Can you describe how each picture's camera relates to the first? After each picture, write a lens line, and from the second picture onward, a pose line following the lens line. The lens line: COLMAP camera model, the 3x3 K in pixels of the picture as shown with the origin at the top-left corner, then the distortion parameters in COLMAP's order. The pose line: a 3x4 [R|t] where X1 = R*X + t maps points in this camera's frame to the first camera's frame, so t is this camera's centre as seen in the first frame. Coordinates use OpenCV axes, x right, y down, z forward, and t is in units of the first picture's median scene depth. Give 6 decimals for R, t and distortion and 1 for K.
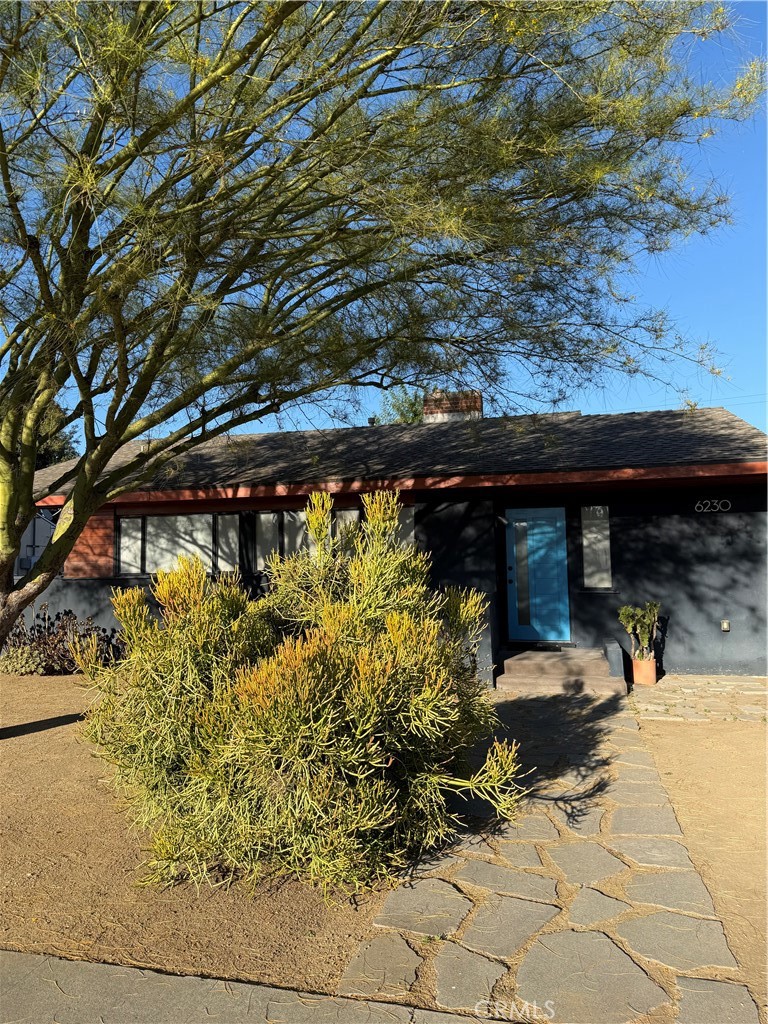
lens RADIAL K [[705.6, 0, 384.0], [0, 705.6, 512.0], [0, 0, 1]] dist [0.174303, -0.282736]
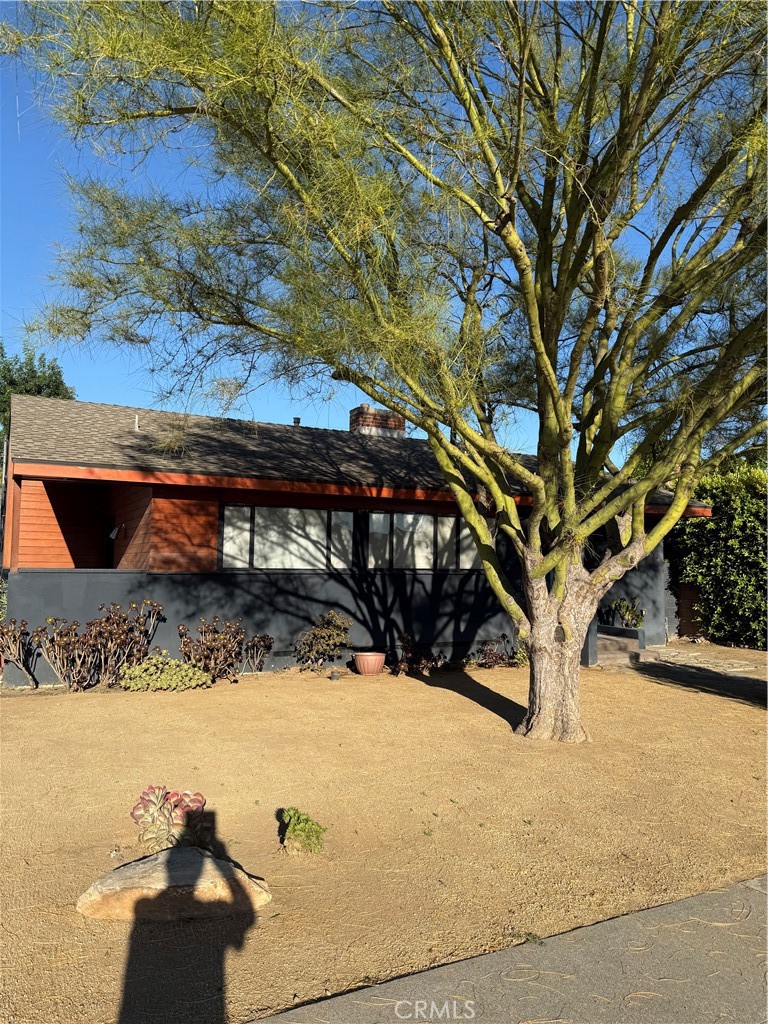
lens RADIAL K [[705.0, 0, 386.1], [0, 705.0, 511.6], [0, 0, 1]] dist [0.197064, -0.360003]
pose [[0.741277, 0.074399, 0.667063, -0.883796], [-0.075397, 0.996777, -0.027388, 0.028108], [-0.666951, -0.029992, 0.744497, 0.235488]]
